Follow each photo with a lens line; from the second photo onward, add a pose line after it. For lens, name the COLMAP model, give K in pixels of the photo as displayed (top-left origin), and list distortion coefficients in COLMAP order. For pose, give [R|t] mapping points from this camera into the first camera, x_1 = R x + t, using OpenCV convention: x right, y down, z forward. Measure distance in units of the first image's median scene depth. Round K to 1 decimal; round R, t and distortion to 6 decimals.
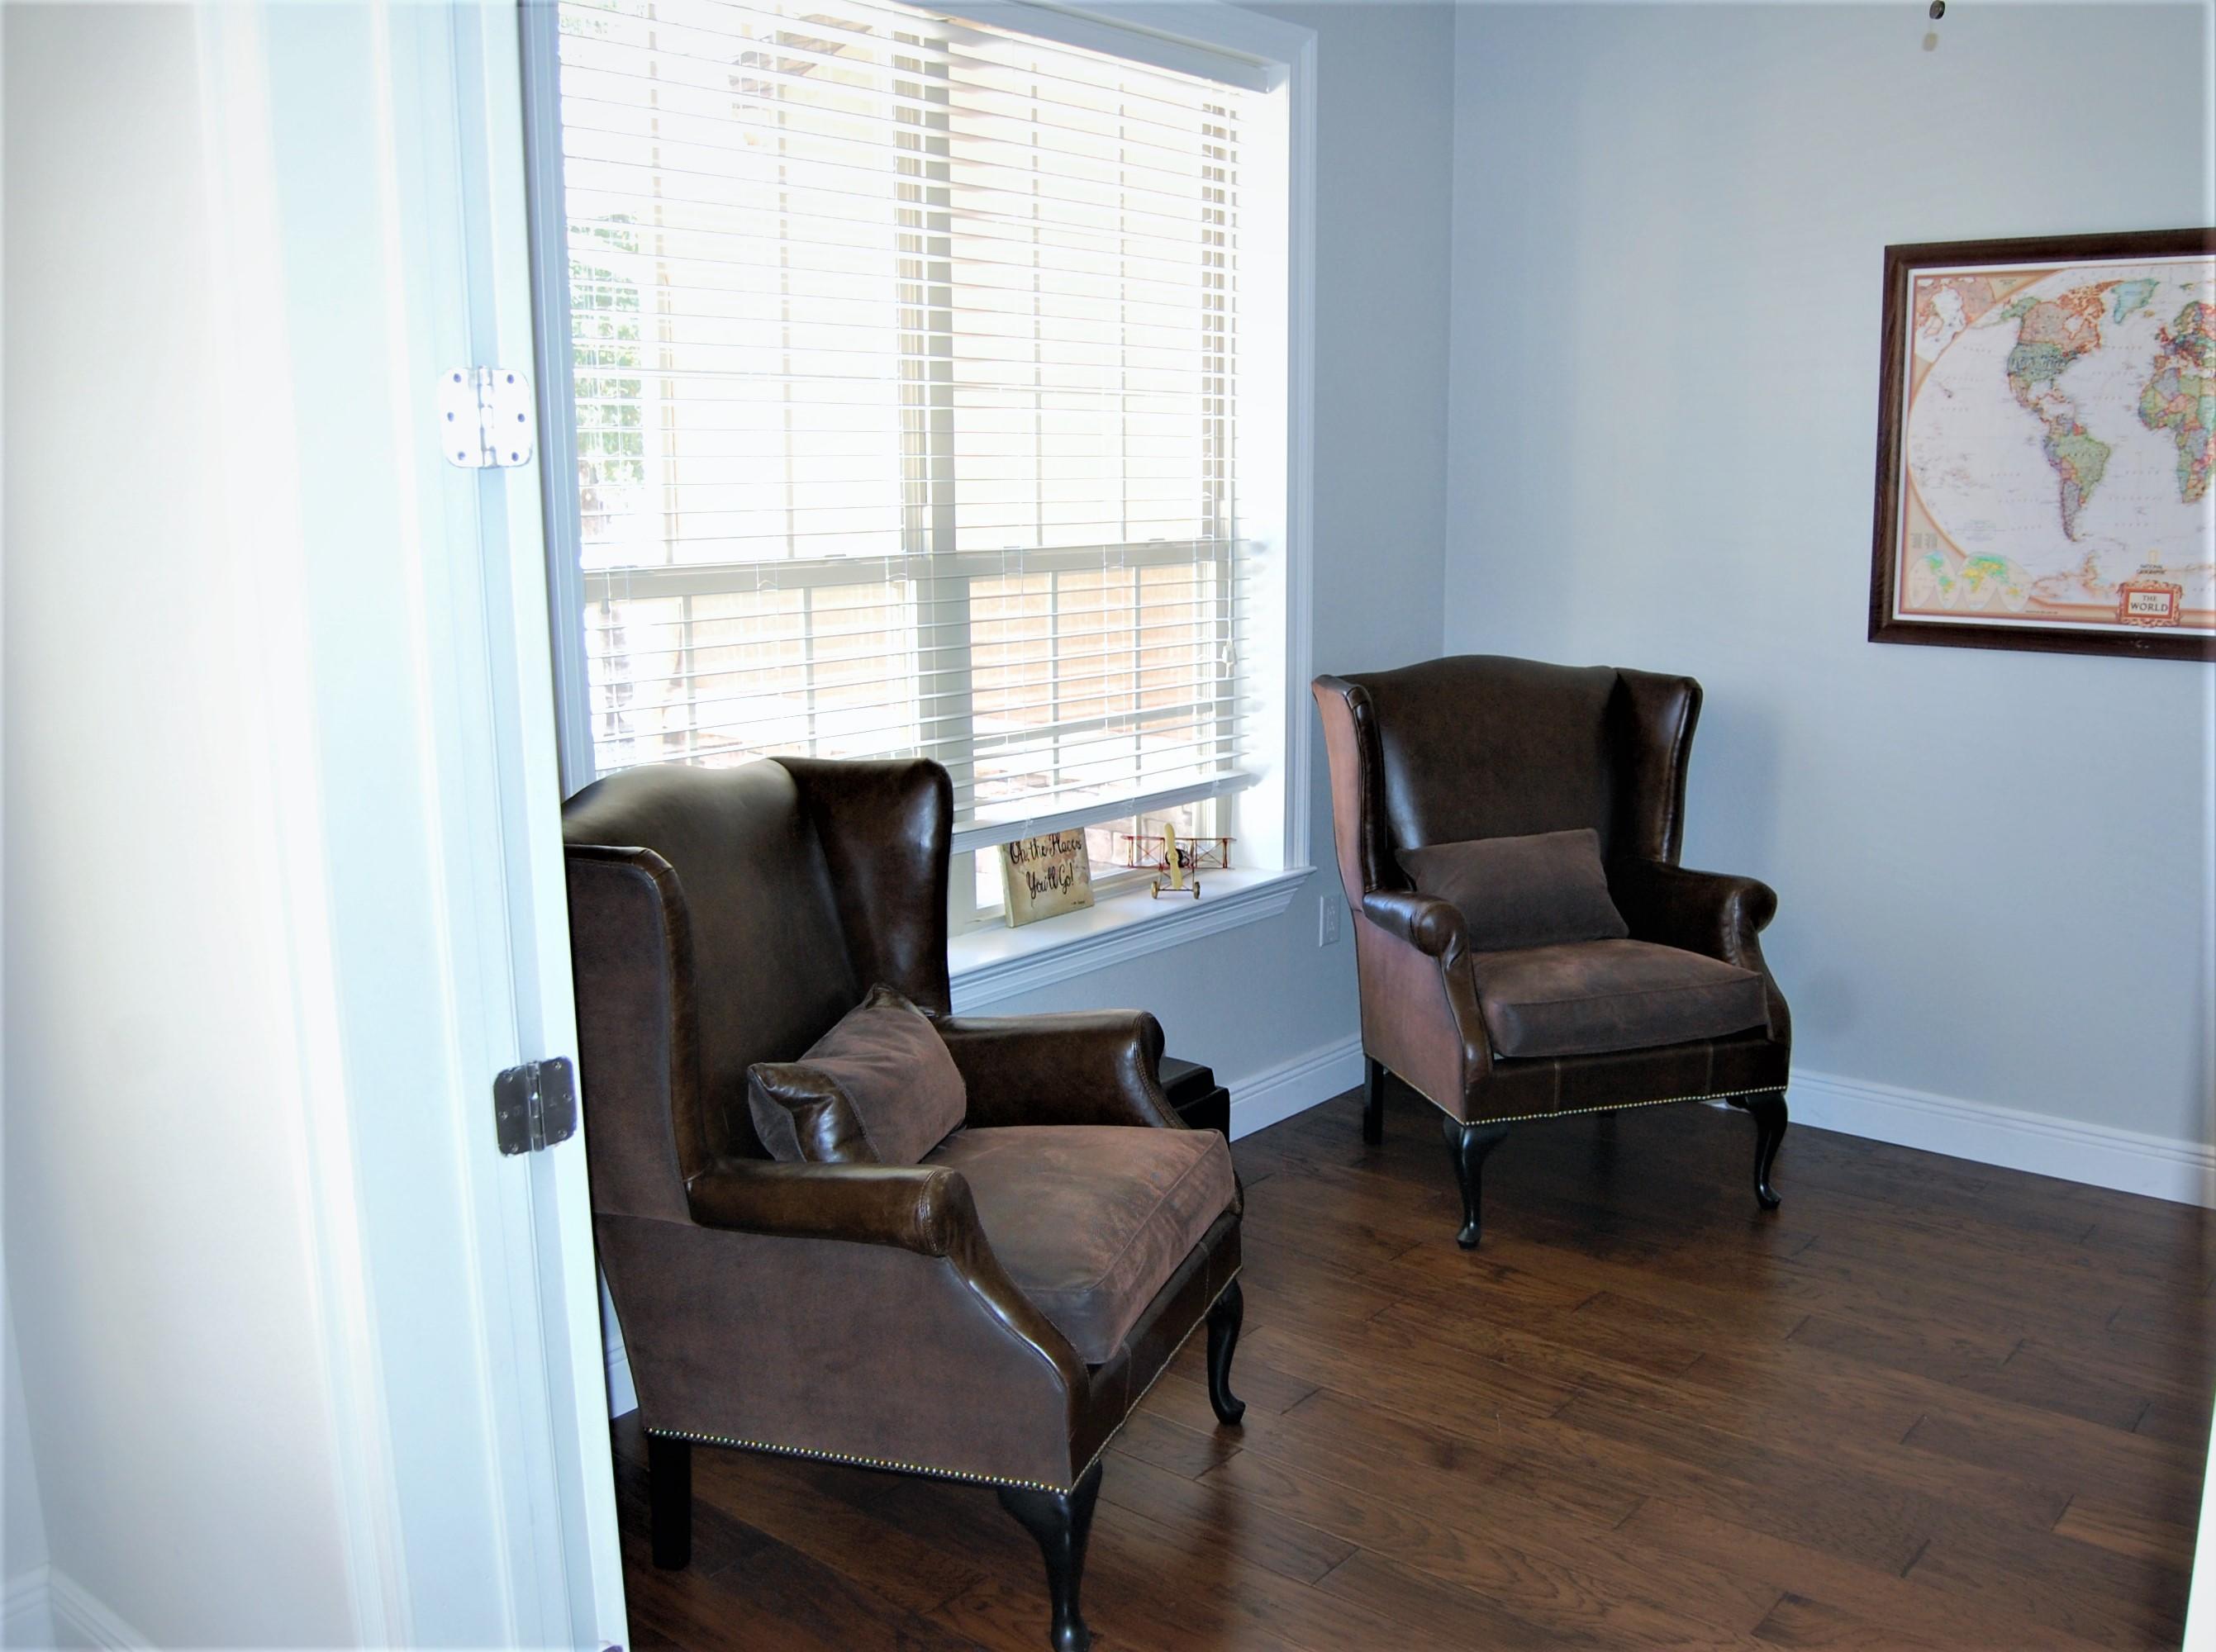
lens RADIAL K [[1950.9, 0, 1108.0], [0, 1950.9, 826.0], [0, 0, 1]] dist [-0.095219, 0.010118]
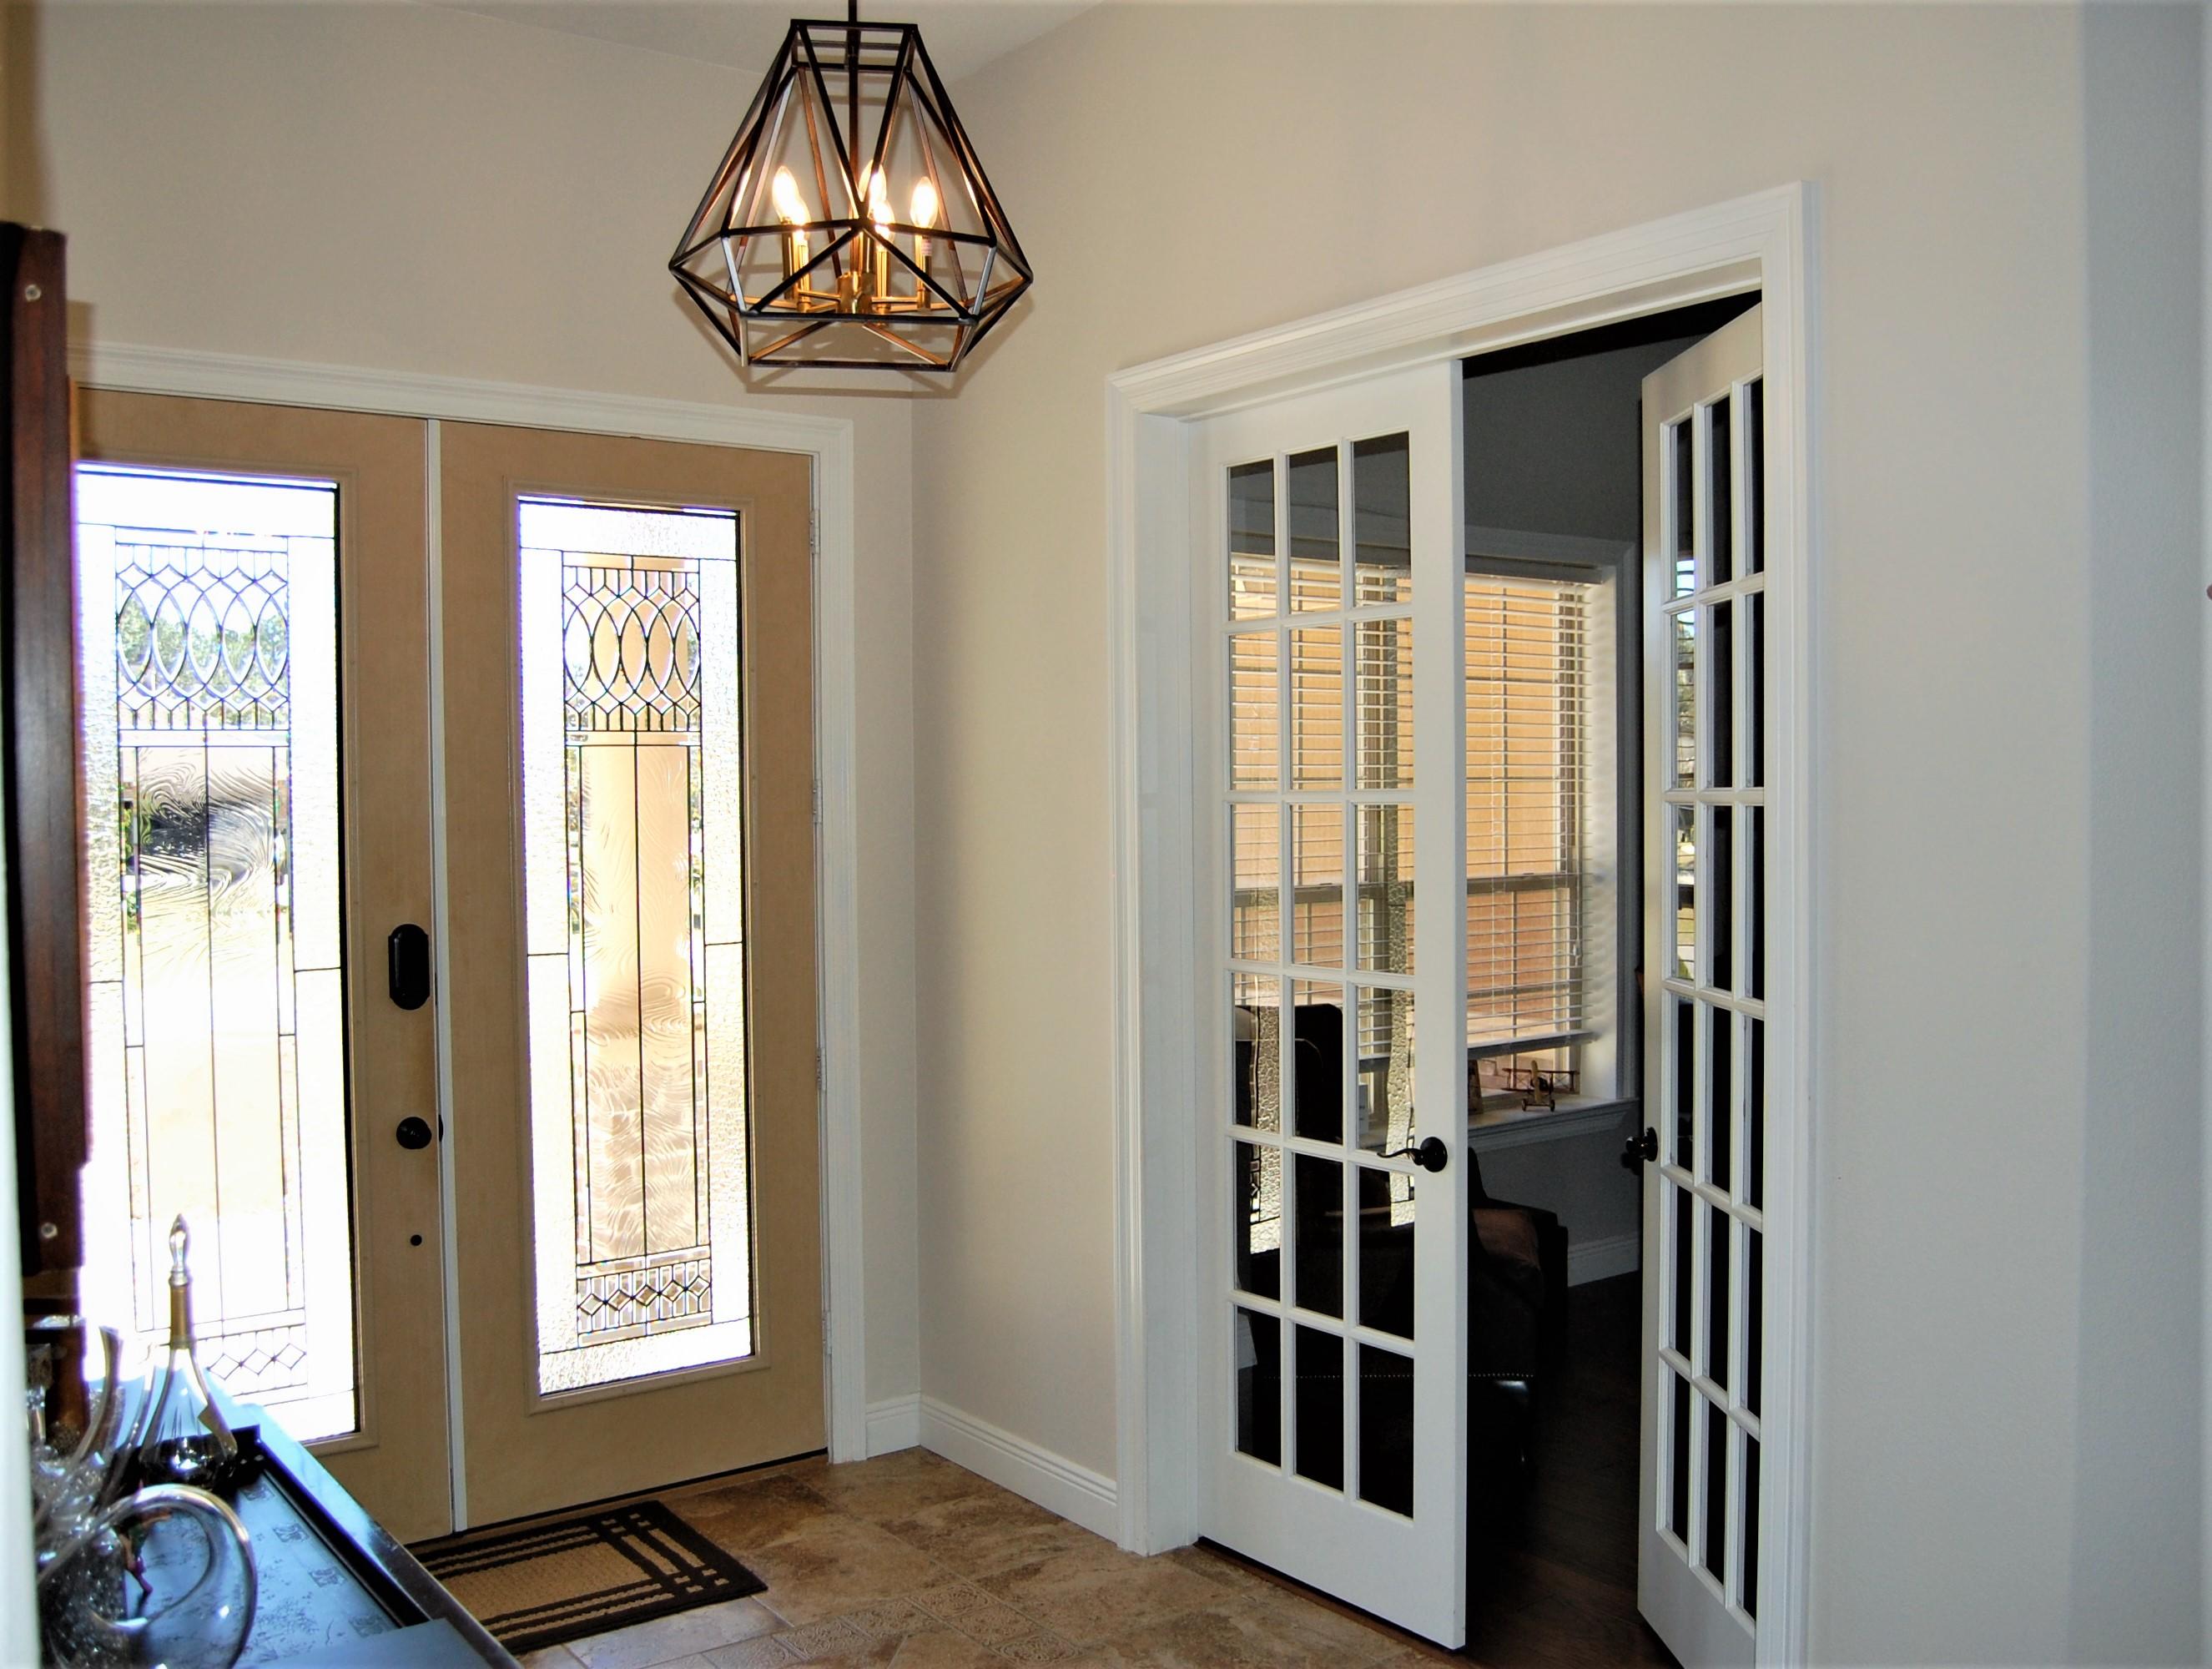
lens RADIAL K [[1907.6, 0, 1106.0], [0, 1907.6, 834.5], [0, 0, 1]] dist [-0.103704, -0.004044]
pose [[0.975733, 0.005849, -0.218884, 0.026668], [-0.039402, 0.988016, -0.149240, 0.056026], [0.215387, 0.154243, 0.964270, -0.497627]]
